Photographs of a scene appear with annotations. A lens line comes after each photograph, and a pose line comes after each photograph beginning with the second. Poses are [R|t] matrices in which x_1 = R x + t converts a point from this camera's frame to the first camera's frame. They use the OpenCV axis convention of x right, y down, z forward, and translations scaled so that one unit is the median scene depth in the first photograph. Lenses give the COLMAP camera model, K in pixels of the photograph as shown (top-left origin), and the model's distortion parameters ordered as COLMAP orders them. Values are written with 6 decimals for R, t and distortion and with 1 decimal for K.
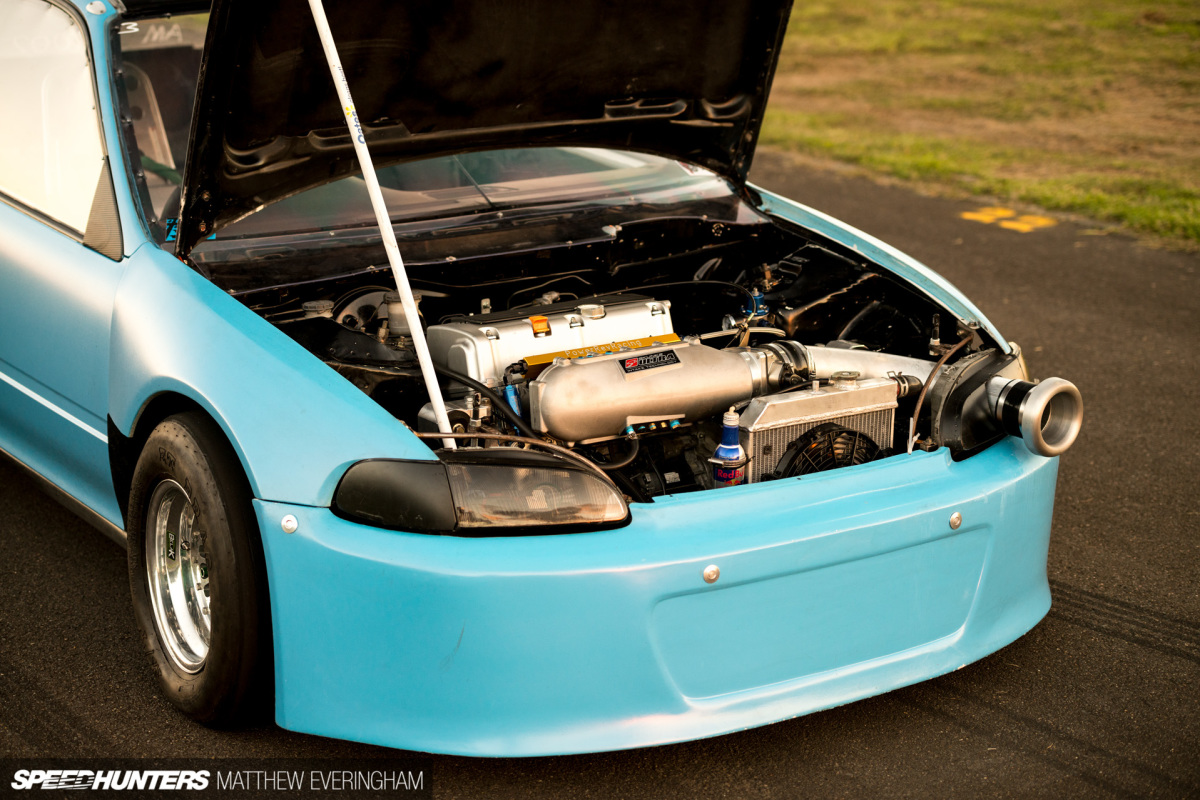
lens RADIAL K [[2432.4, 0, 599.6], [0, 2432.4, 399.9], [0, 0, 1]] dist [-0.006941, 0.000000]
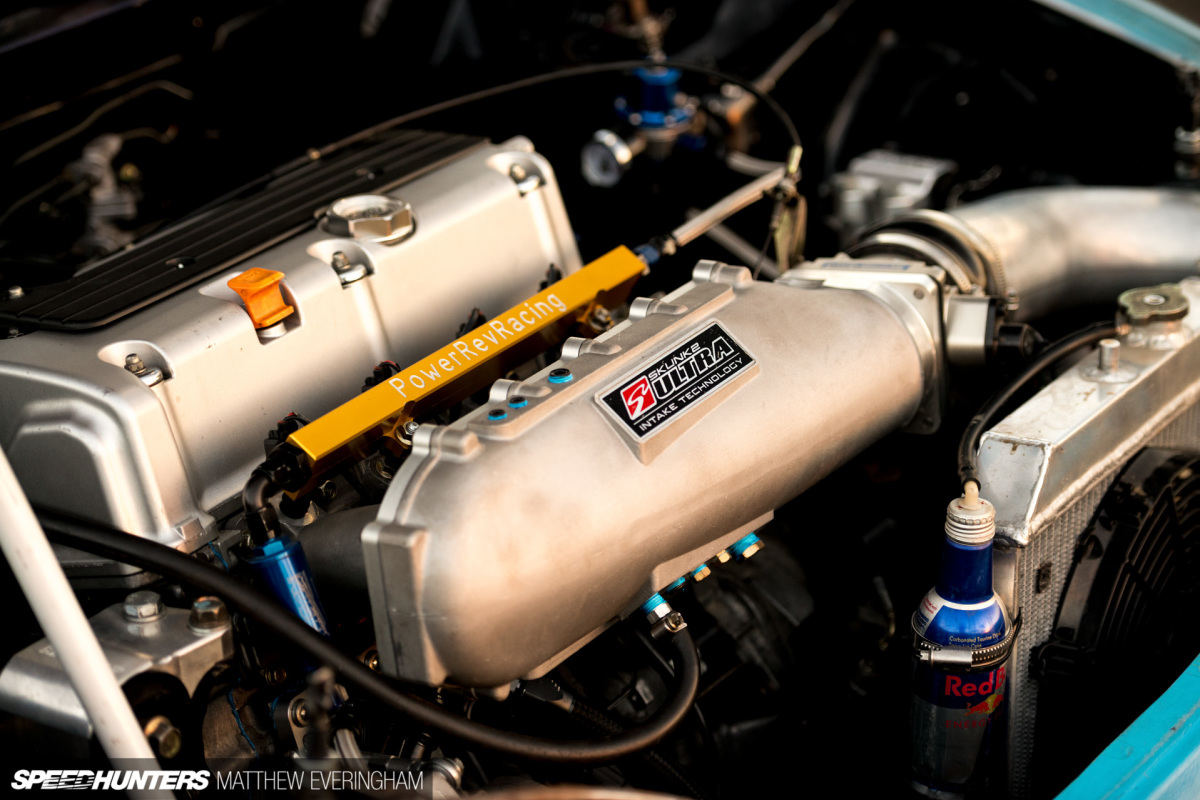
lens RADIAL K [[3005.5, 0, 600.8], [0, 3005.5, 400.1], [0, 0, 1]] dist [0.139457, 0.000000]
pose [[0.923213, -0.180800, 0.339101, -0.122370], [0.129108, 0.977048, 0.169437, -0.080711], [-0.361952, -0.112646, 0.925366, 0.632770]]
